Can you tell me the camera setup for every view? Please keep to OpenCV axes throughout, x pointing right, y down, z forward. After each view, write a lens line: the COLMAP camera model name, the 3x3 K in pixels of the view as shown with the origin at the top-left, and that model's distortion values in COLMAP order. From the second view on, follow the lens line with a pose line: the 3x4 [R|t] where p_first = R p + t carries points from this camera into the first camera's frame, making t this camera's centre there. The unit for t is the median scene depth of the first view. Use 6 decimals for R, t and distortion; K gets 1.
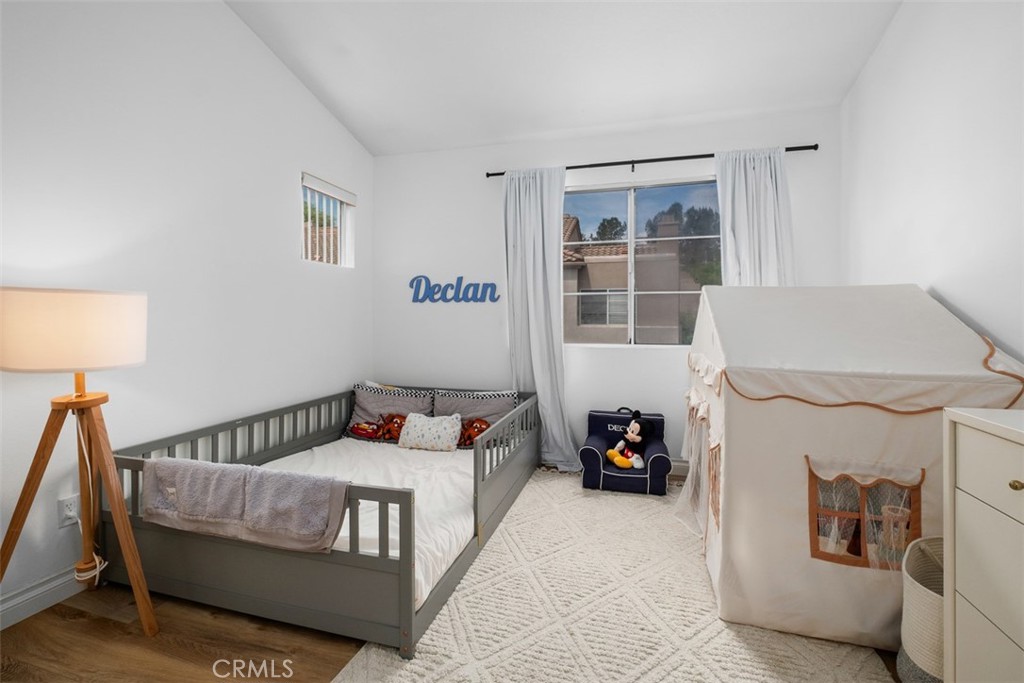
lens RADIAL K [[442.9, 0, 498.9], [0, 442.9, 318.5], [0, 0, 1]] dist [0.002676, -0.006087]
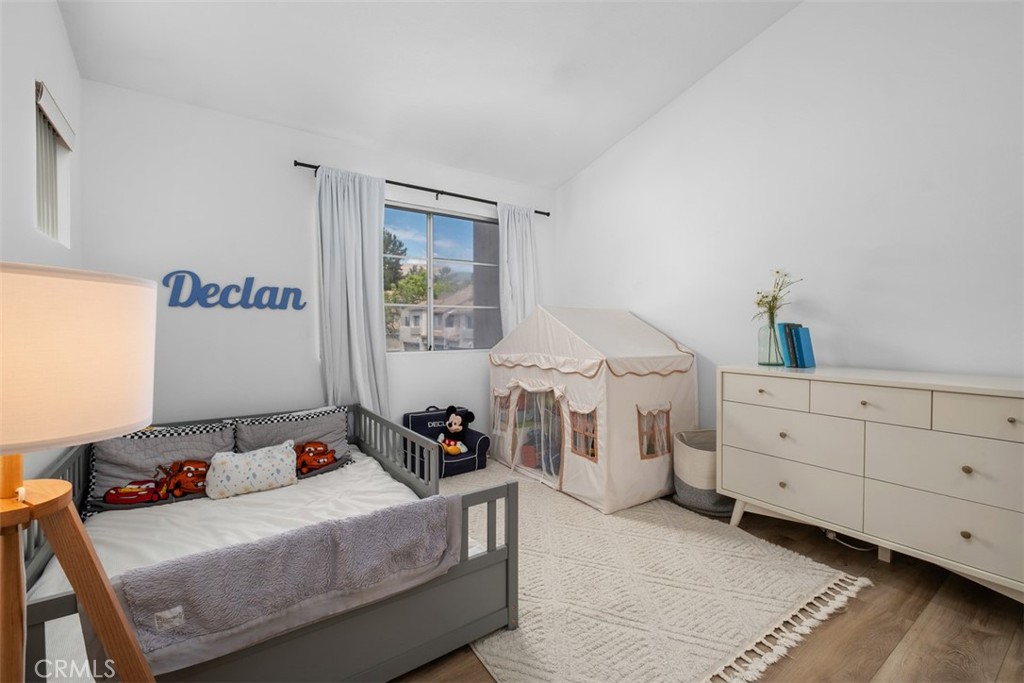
lens RADIAL K [[442.9, 0, 504.0], [0, 442.9, 338.6], [0, 0, 1]] dist [0.002676, -0.006087]
pose [[0.626684, -0.020148, 0.779013, -0.468178], [0.002701, 0.999716, 0.023683, 0.000153], [-0.779269, -0.012738, 0.626561, 0.138008]]
